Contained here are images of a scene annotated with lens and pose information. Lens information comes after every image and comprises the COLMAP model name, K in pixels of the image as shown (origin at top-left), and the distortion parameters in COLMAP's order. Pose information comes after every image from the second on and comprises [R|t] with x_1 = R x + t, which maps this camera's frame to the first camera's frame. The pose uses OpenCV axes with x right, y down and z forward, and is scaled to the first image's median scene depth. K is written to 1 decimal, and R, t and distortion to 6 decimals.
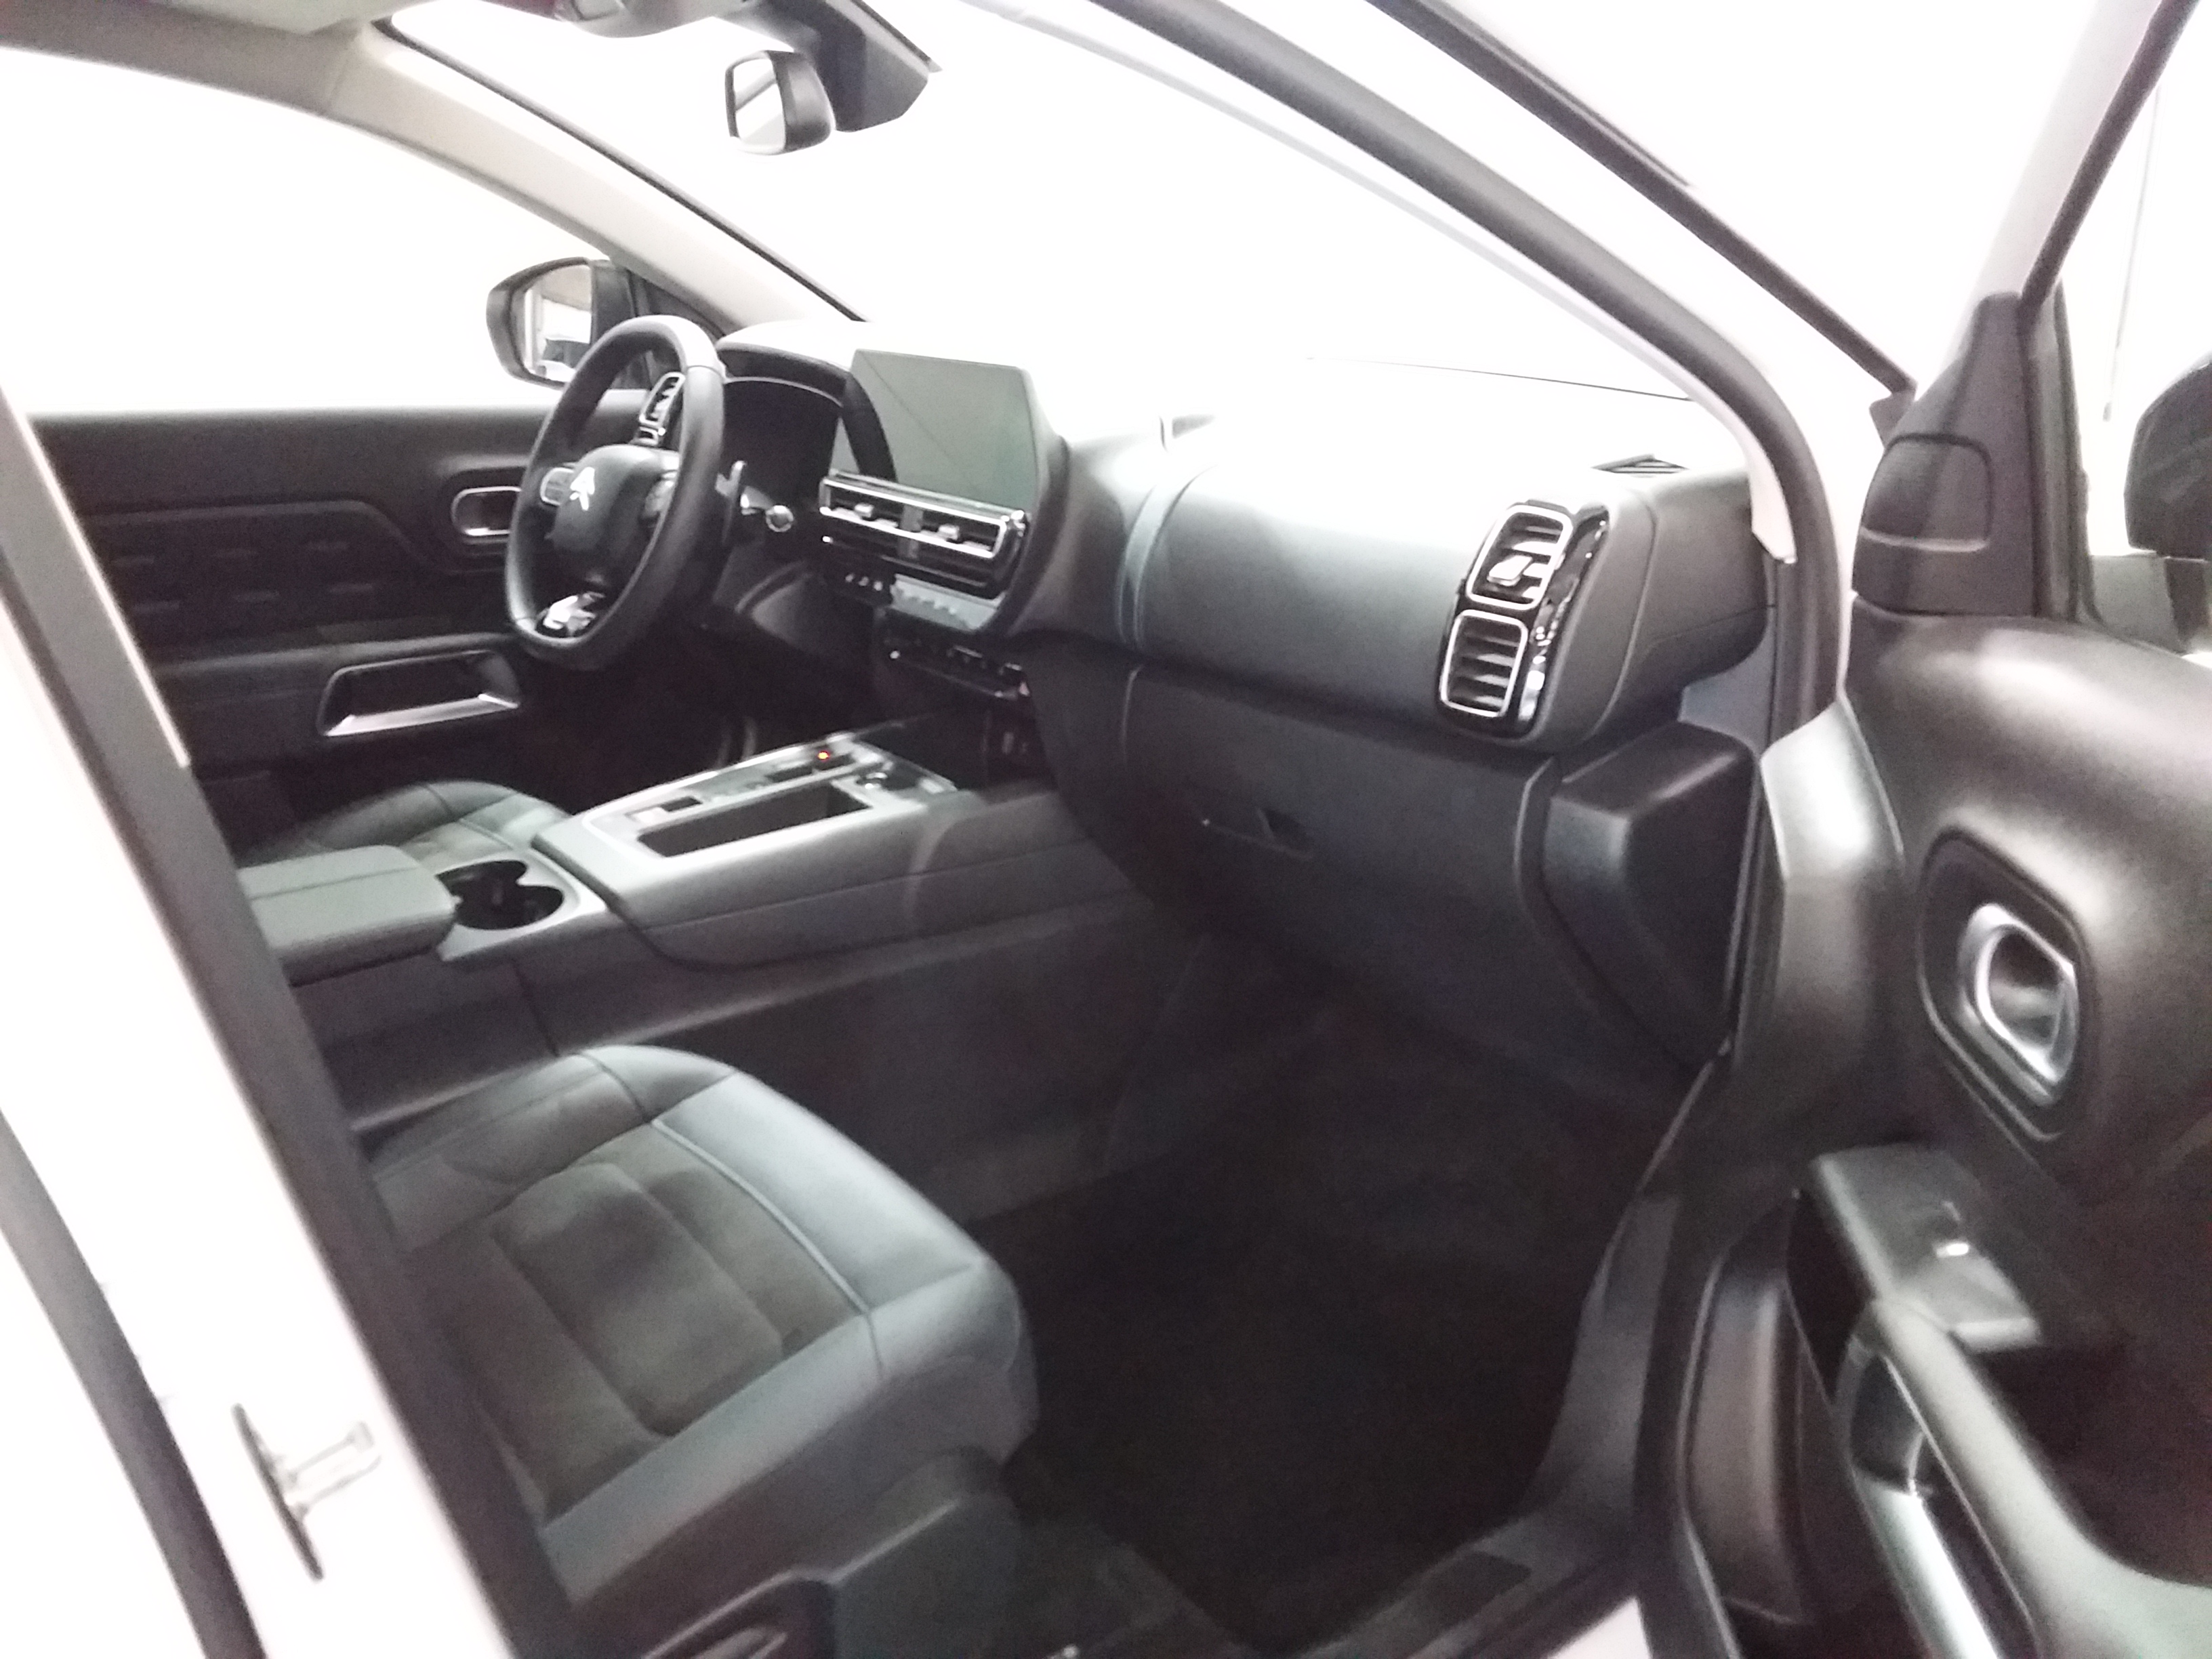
lens RADIAL K [[1836.4, 0, 1106.0], [0, 1836.4, 829.5], [0, 0, 1]] dist [0.129372, -0.182034]
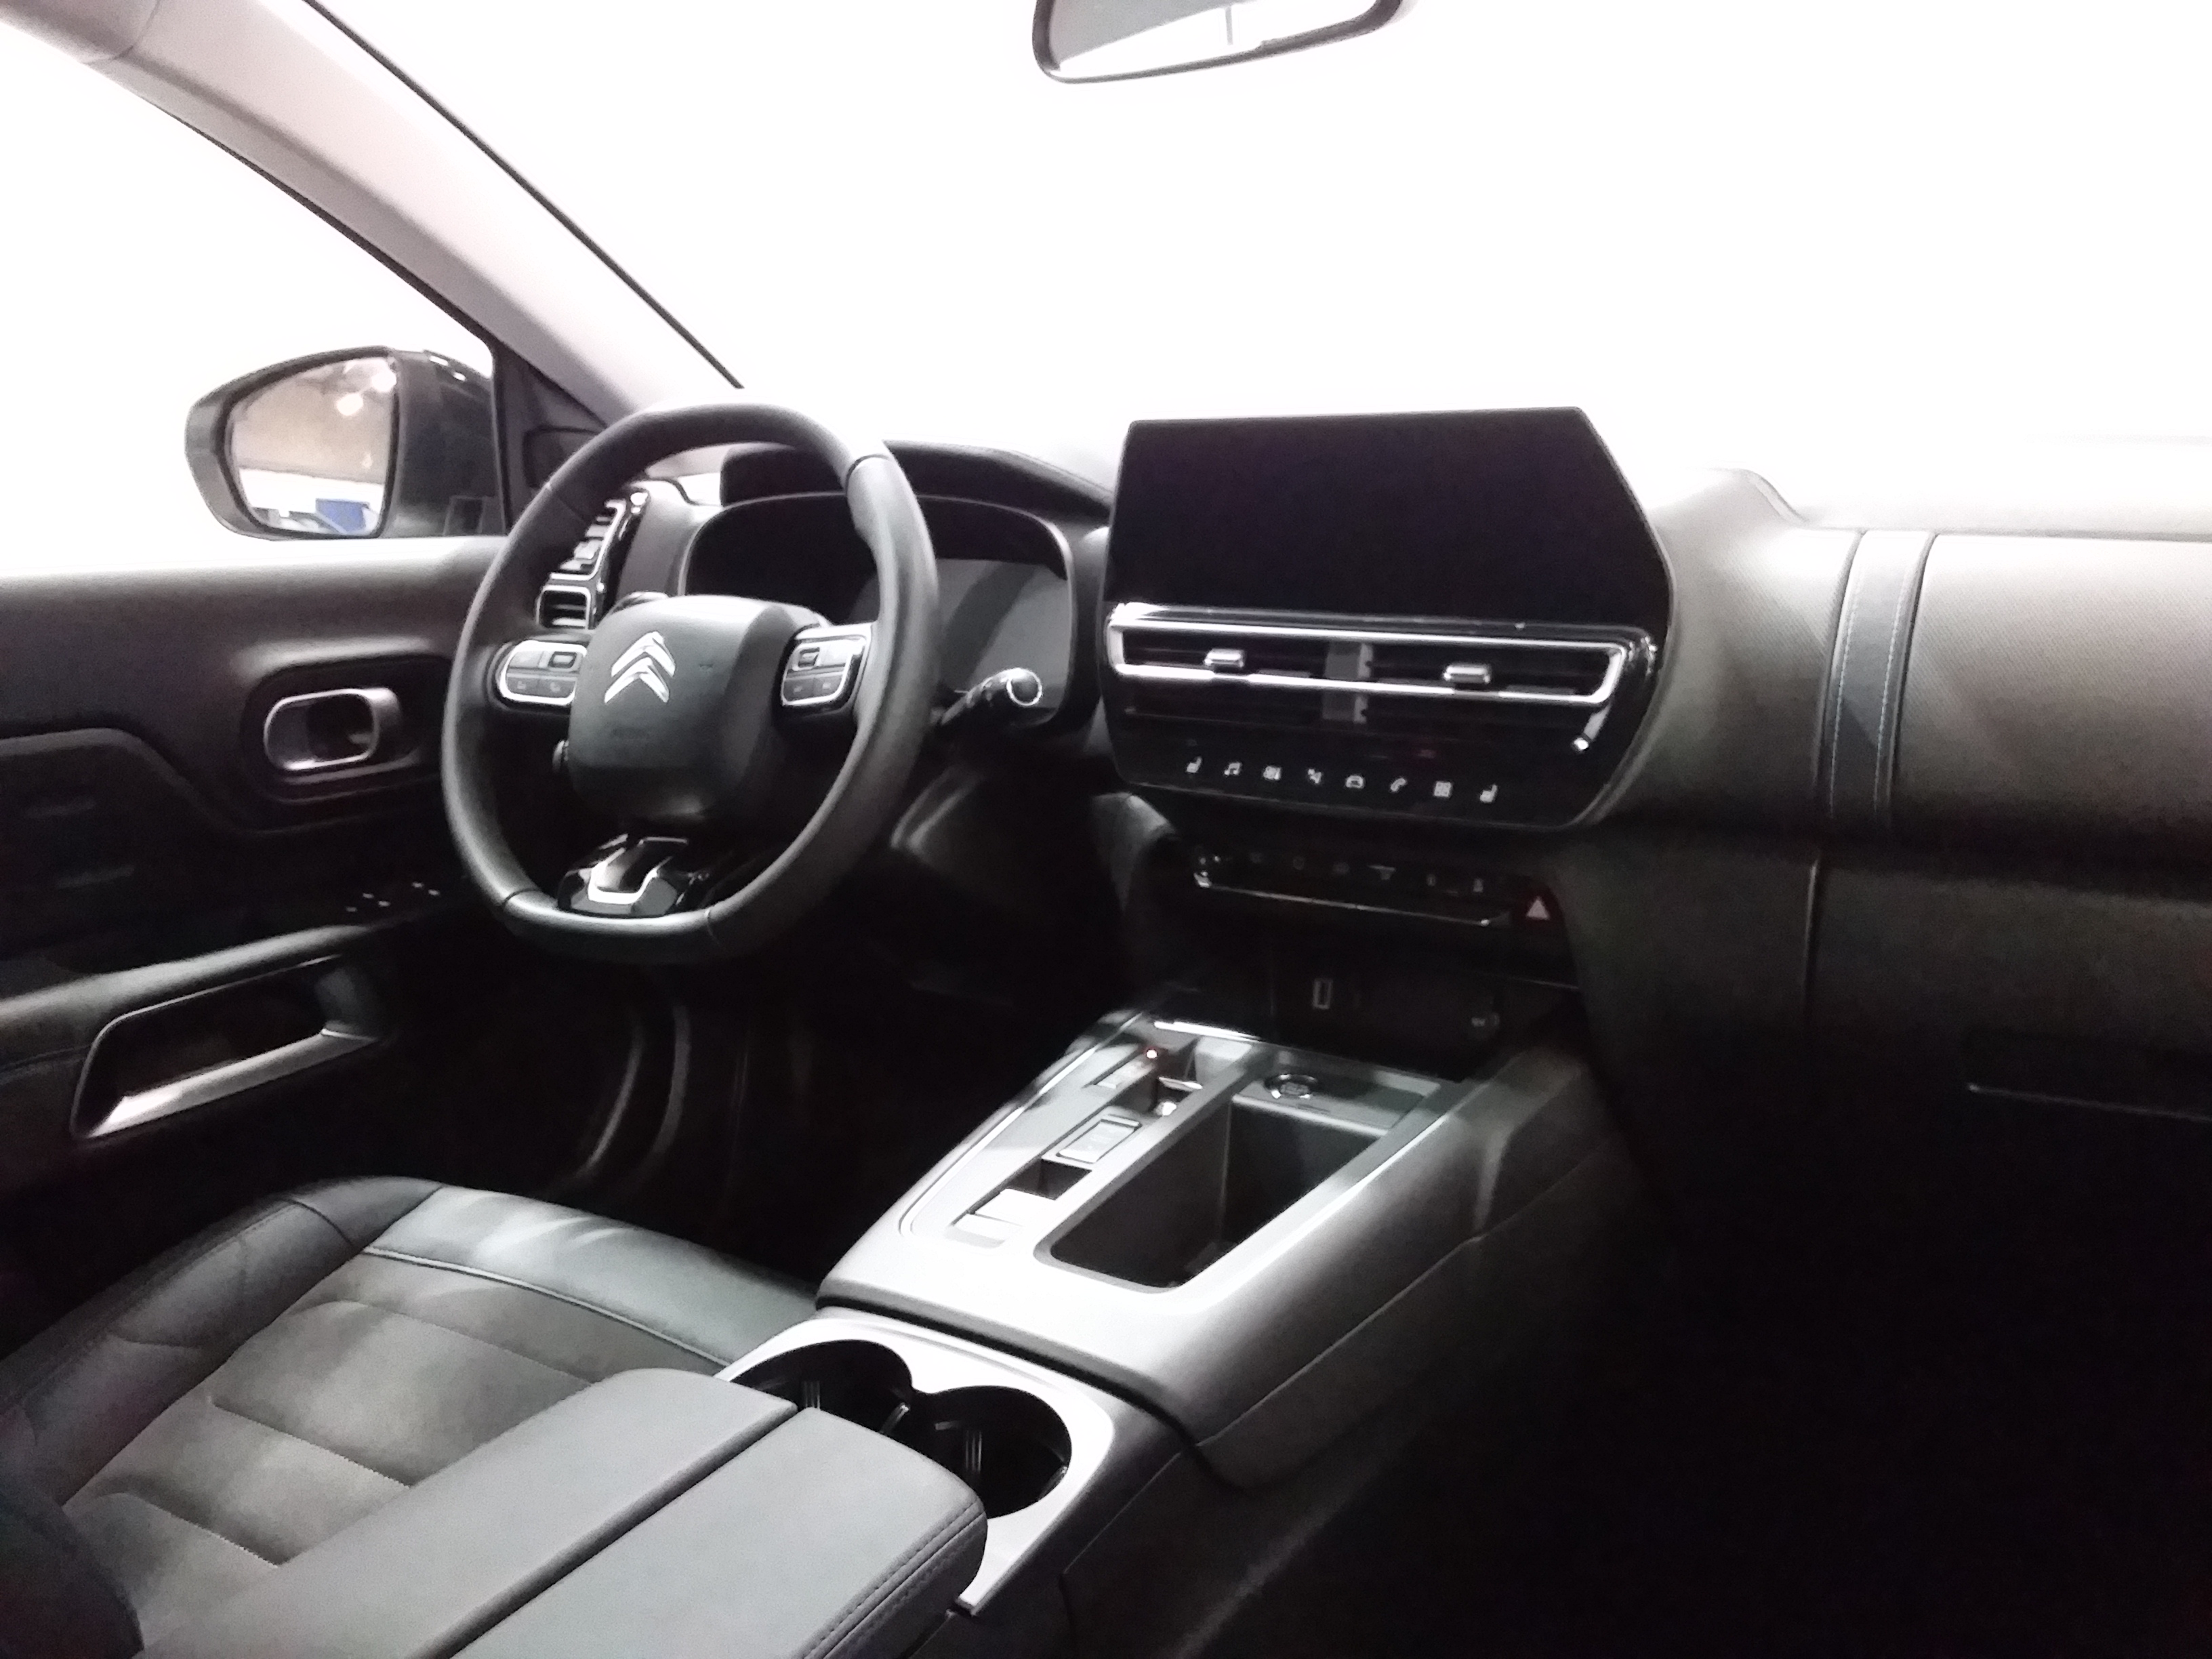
lens RADIAL K [[1836.4, 0, 1106.0], [0, 1836.4, 829.5], [0, 0, 1]] dist [0.129372, -0.182034]
pose [[0.935045, -0.092590, 0.342225, -0.329953], [0.128607, 0.988128, -0.084047, -0.058037], [-0.330380, 0.122601, 0.935851, 0.371390]]
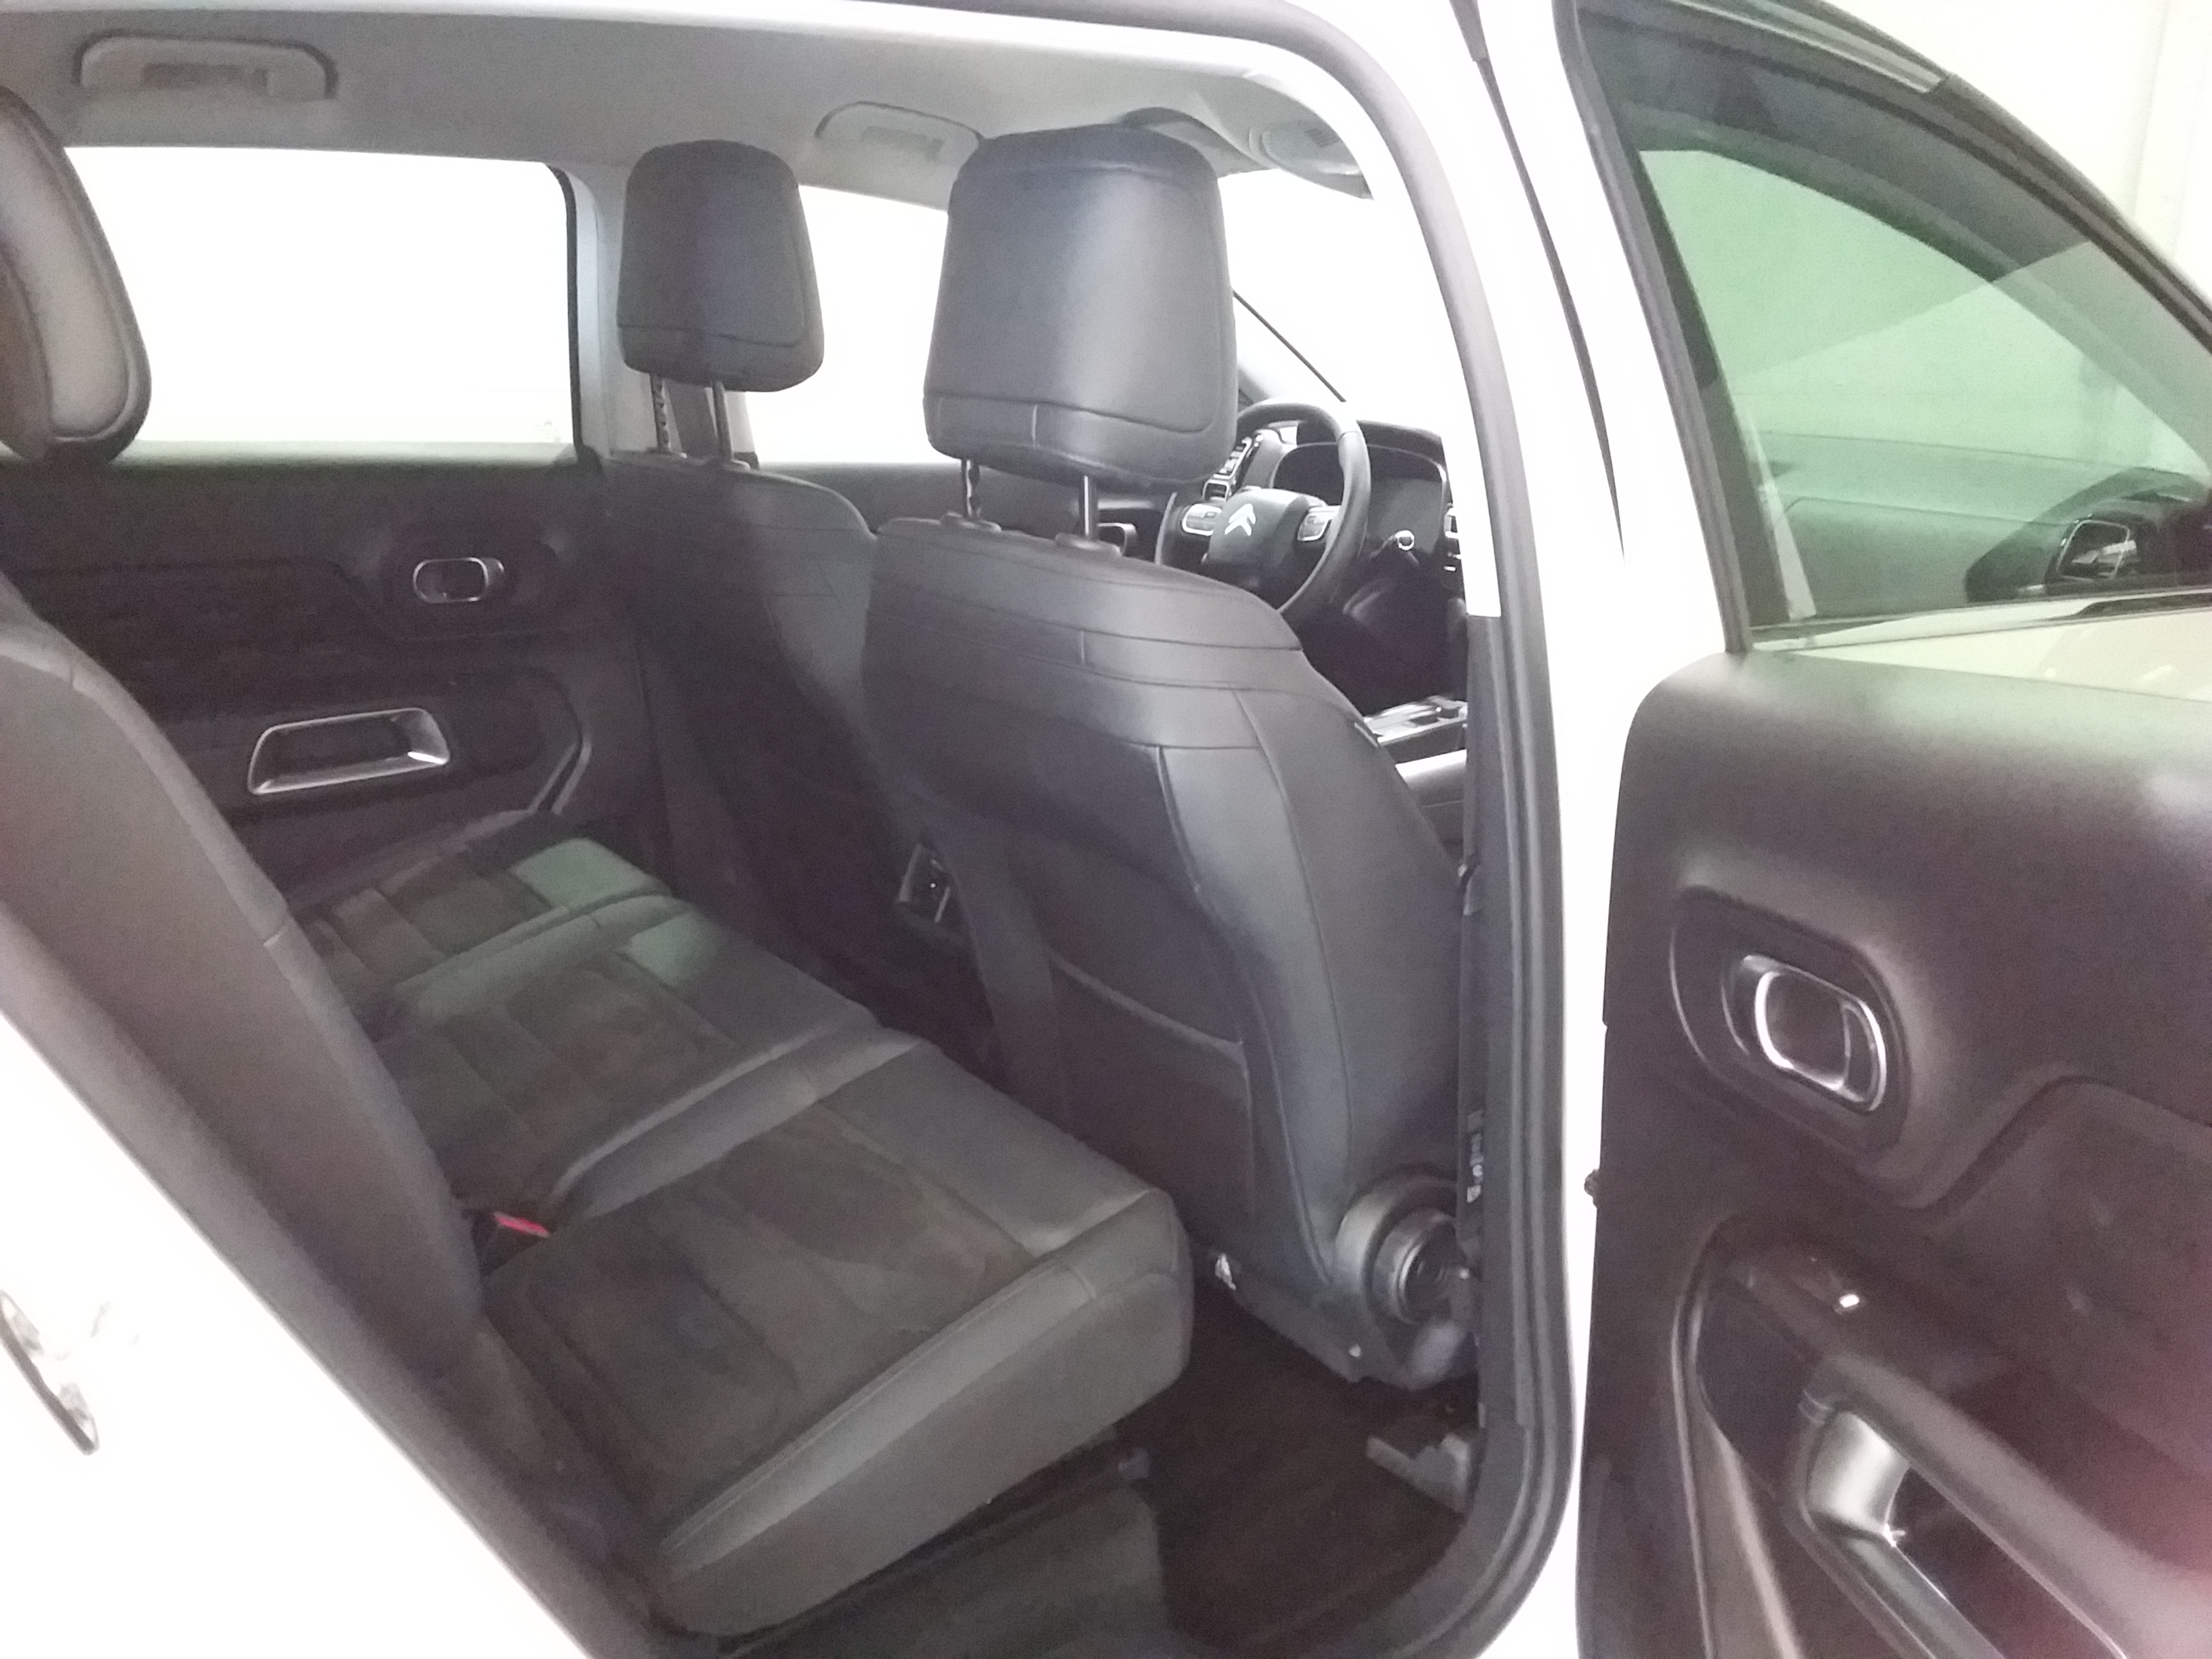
lens RADIAL K [[1836.4, 0, 1106.0], [0, 1836.4, 829.5], [0, 0, 1]] dist [0.129372, -0.182034]
pose [[0.999759, 0.021086, 0.006035, -0.360460], [-0.020741, 0.998405, -0.052507, 0.105672], [-0.007133, 0.052369, 0.998602, -0.300780]]
